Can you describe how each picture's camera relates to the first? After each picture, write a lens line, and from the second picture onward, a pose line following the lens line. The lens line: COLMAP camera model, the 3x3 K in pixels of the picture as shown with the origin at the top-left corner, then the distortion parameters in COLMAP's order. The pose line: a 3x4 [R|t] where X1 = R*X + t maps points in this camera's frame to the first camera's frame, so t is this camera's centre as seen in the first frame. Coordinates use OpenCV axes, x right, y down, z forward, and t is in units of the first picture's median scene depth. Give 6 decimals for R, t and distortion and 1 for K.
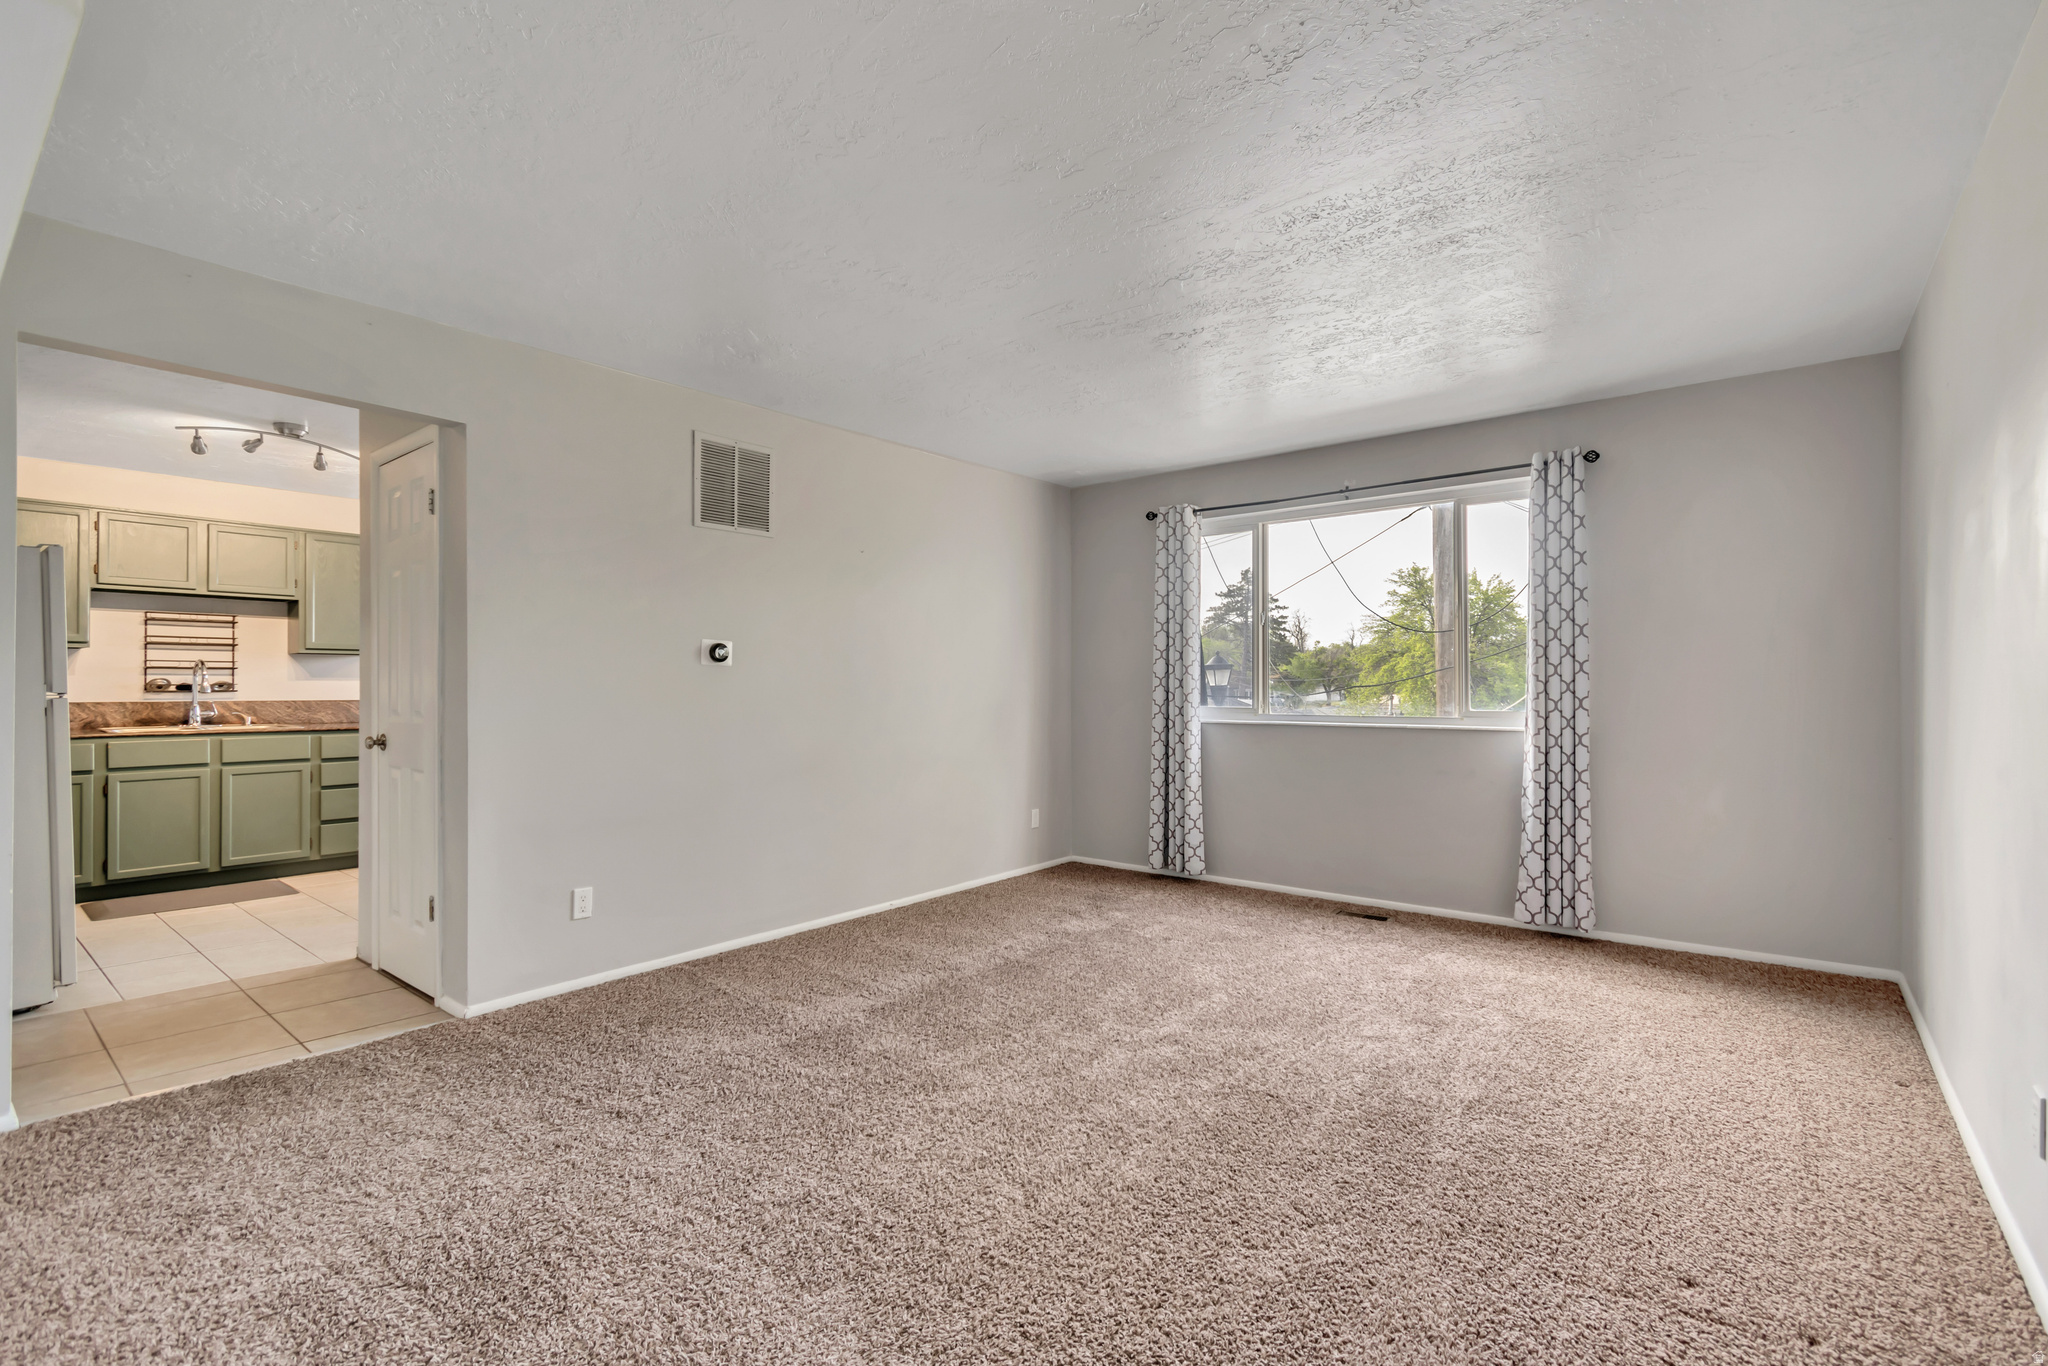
lens RADIAL K [[913.2, 0, 1036.4], [0, 913.2, 680.5], [0, 0, 1]] dist [0.005405, -0.002687]
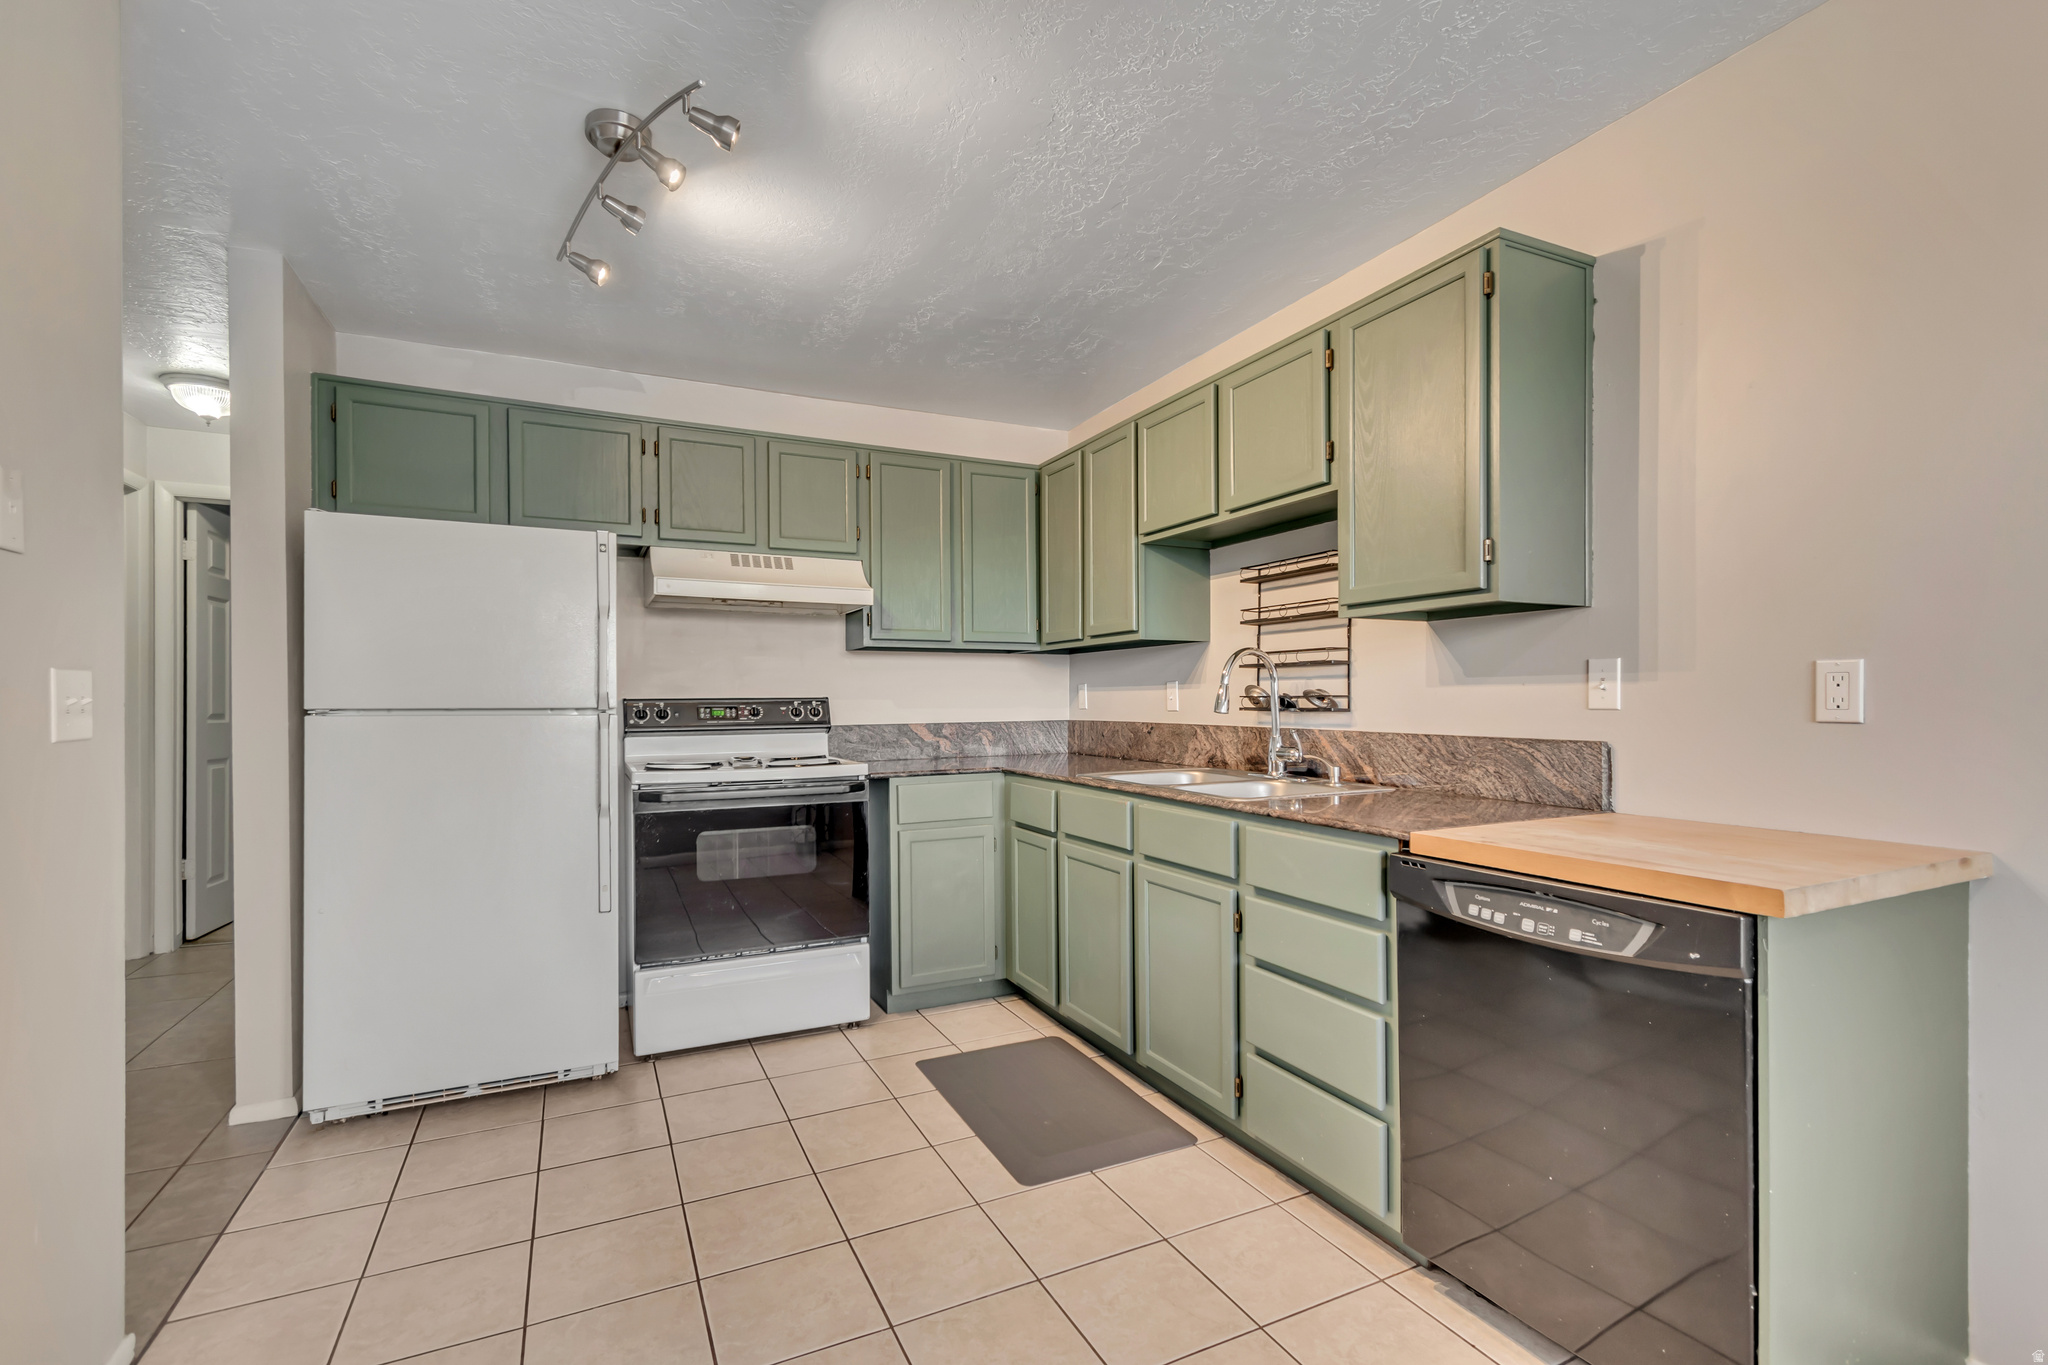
lens RADIAL K [[913.2, 0, 1018.7], [0, 913.2, 704.2], [0, 0, 1]] dist [0.005405, -0.002687]
pose [[-0.431286, 0.005284, -0.902200, -0.383331], [0.007051, 0.999972, 0.002485, 0.006371], [0.902188, -0.005290, -0.431311, 1.069988]]
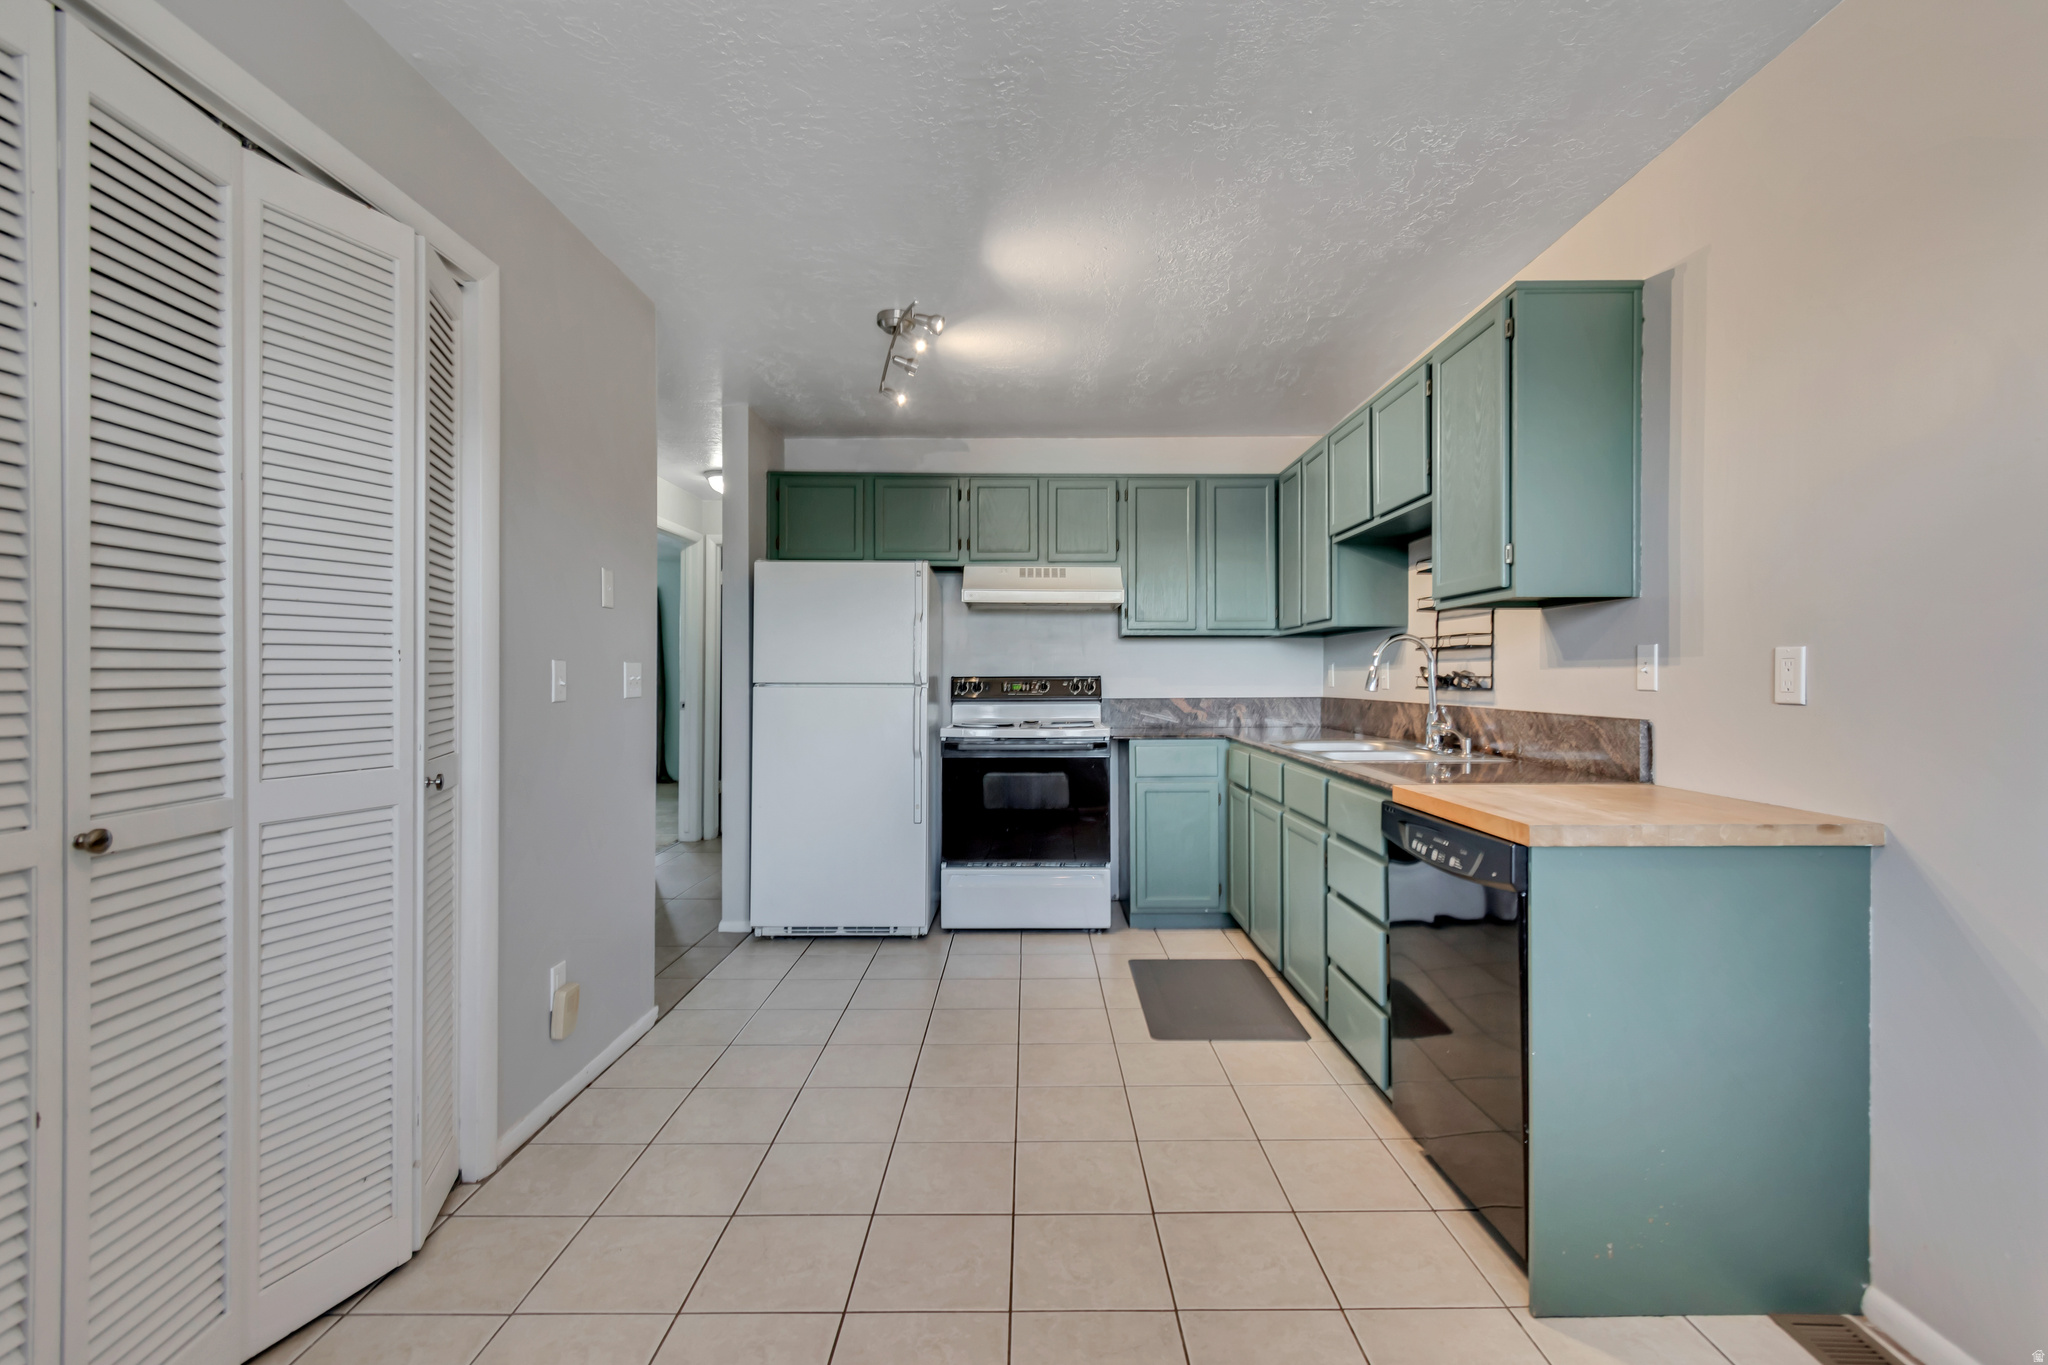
lens RADIAL K [[913.2, 0, 1033.6], [0, 913.2, 676.6], [0, 0, 1]] dist [0.005405, -0.002687]
pose [[-0.777760, -0.000301, -0.628562, -0.351188], [0.002312, 0.999992, -0.003339, 0.005652], [0.628557, -0.004050, -0.777753, 1.265695]]
